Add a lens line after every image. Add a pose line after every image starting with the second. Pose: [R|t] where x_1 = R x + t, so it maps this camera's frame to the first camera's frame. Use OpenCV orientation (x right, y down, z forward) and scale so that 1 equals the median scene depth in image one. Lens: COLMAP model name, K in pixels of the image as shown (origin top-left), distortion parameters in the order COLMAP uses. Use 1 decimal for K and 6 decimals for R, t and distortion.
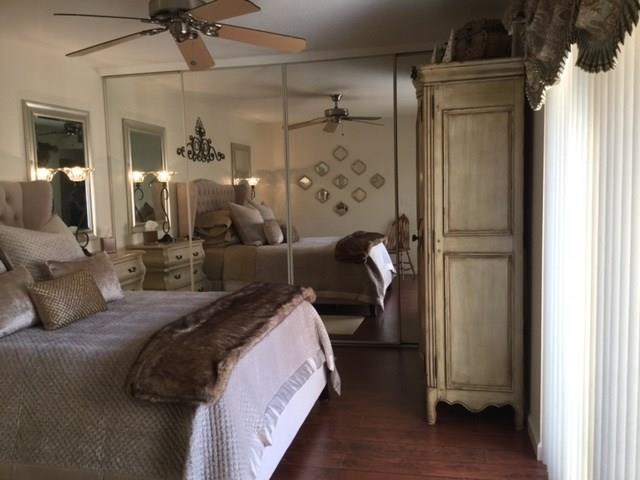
lens RADIAL K [[585.4, 0, 320.0], [0, 585.4, 240.0], [0, 0, 1]] dist [0.138086, -0.270325]
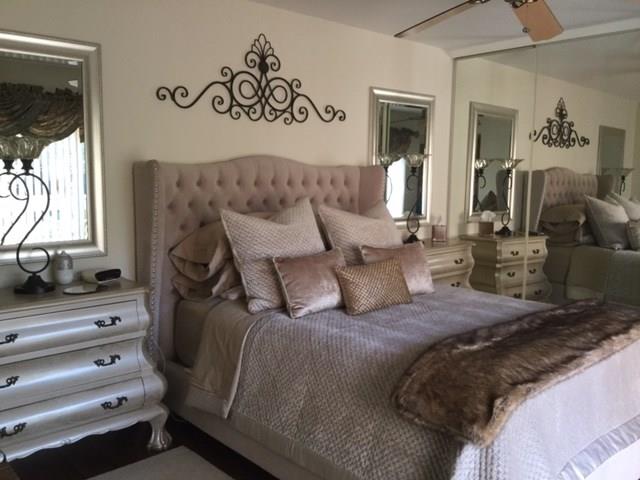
lens RADIAL K [[585.4, 0, 320.0], [0, 585.4, 240.0], [0, 0, 1]] dist [0.138086, -0.270325]
pose [[0.819824, 0.102939, -0.563286, 0.048271], [-0.089178, 0.994658, 0.051979, -0.020902], [0.565628, 0.007619, 0.824625, 0.140151]]
